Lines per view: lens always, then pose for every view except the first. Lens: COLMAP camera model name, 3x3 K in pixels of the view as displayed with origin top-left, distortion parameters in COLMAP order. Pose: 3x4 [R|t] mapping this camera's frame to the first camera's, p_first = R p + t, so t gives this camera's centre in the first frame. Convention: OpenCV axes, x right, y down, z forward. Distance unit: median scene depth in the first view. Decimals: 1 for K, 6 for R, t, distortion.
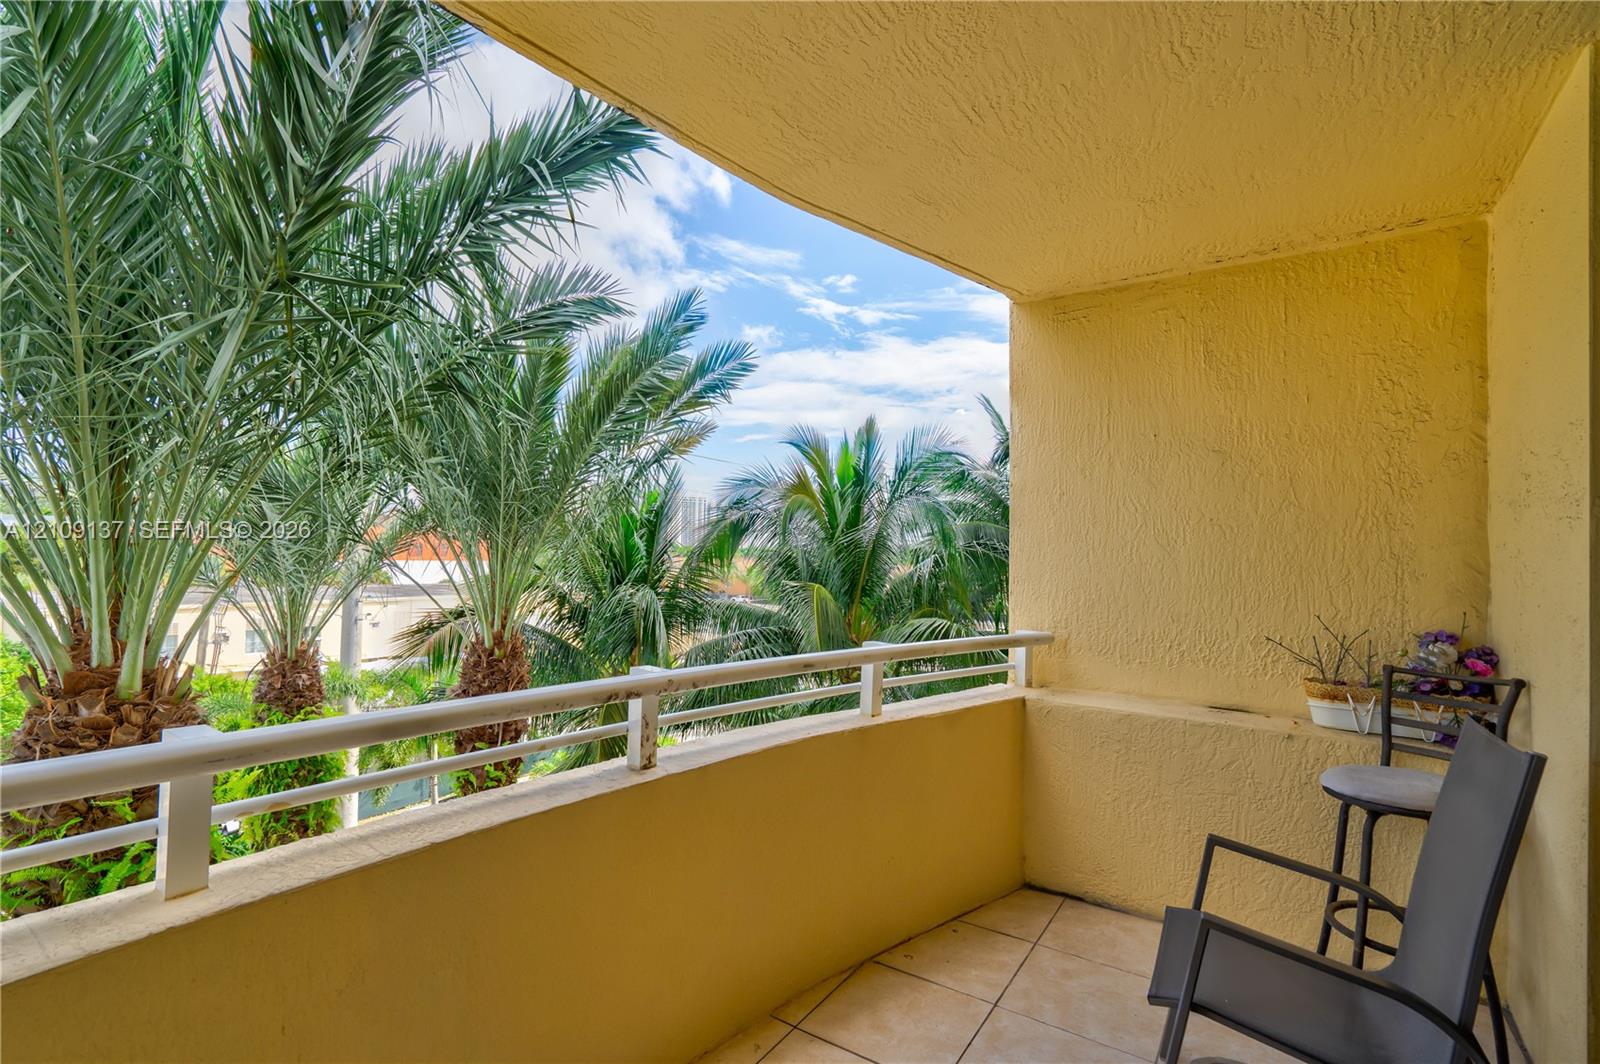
lens RADIAL K [[737.6, 0, 800.0], [0, 737.6, 532.0], [0, 0, 1]] dist [-0.001843, 0.000485]
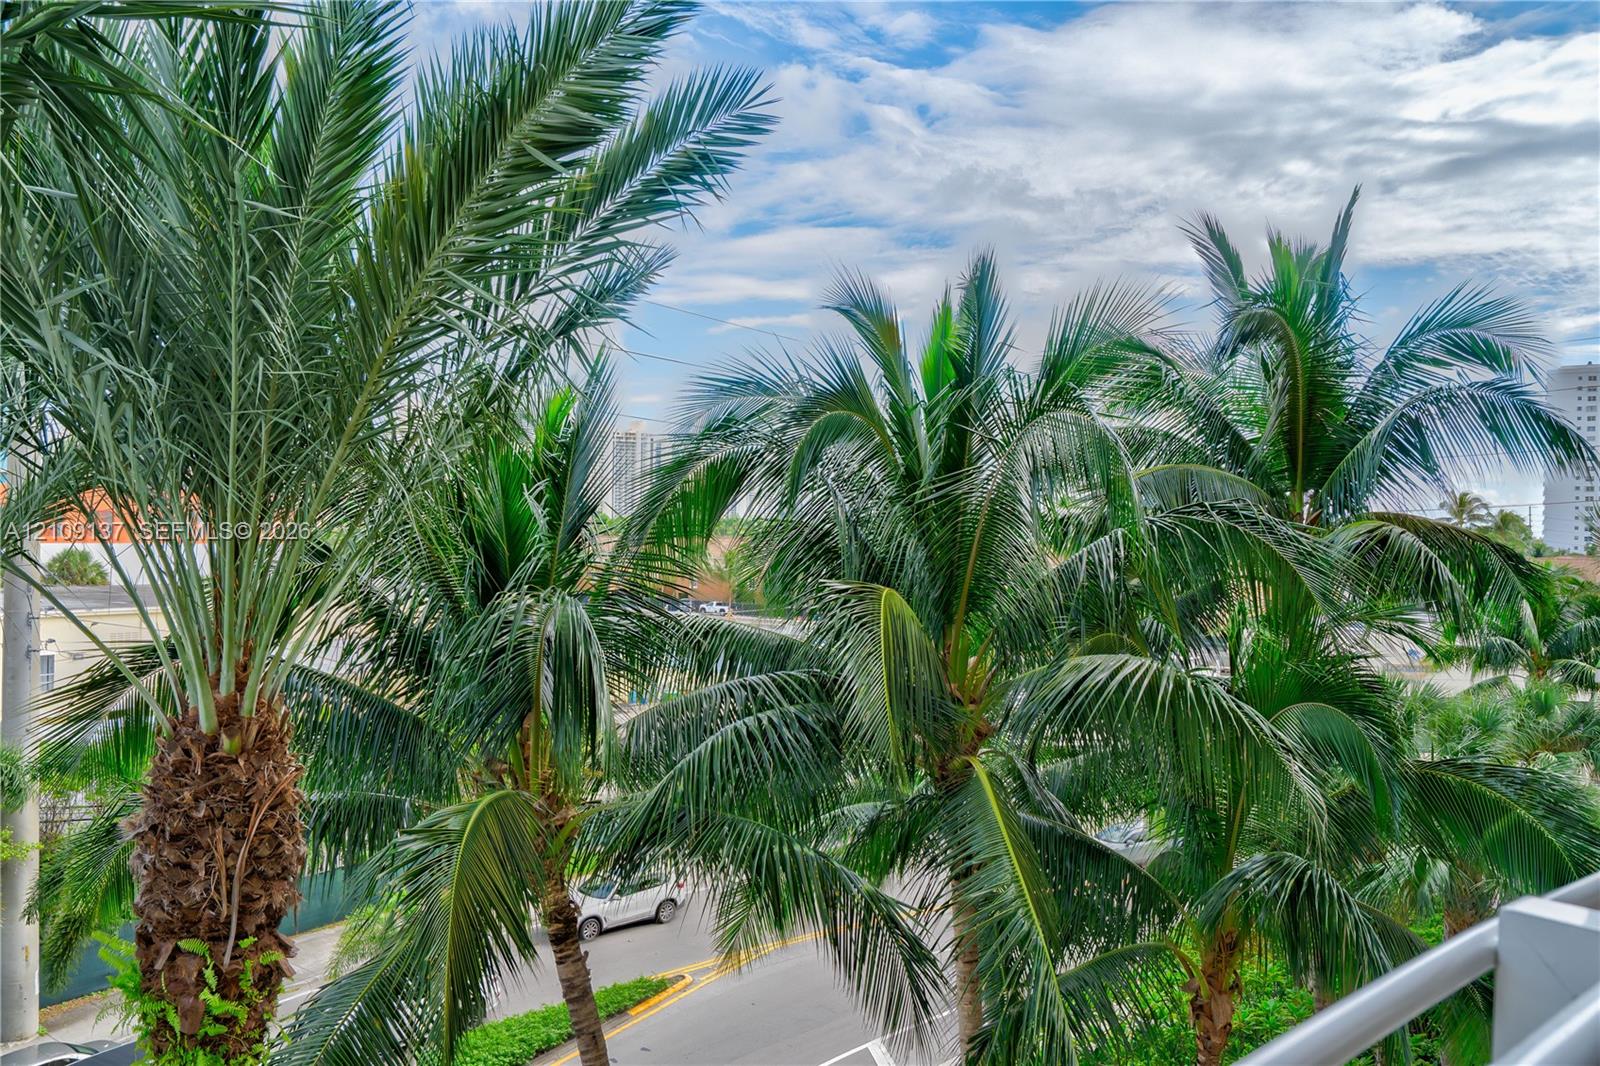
lens RADIAL K [[1224.7, 0, 777.9], [0, 1224.7, 534.9], [0, 0, 1]] dist [0.001637, 0.001226]
pose [[0.999770, -0.004035, -0.021063, -0.032184], [0.004738, 0.999430, 0.033412, 0.006506], [0.020917, -0.033504, 0.999220, 0.159472]]
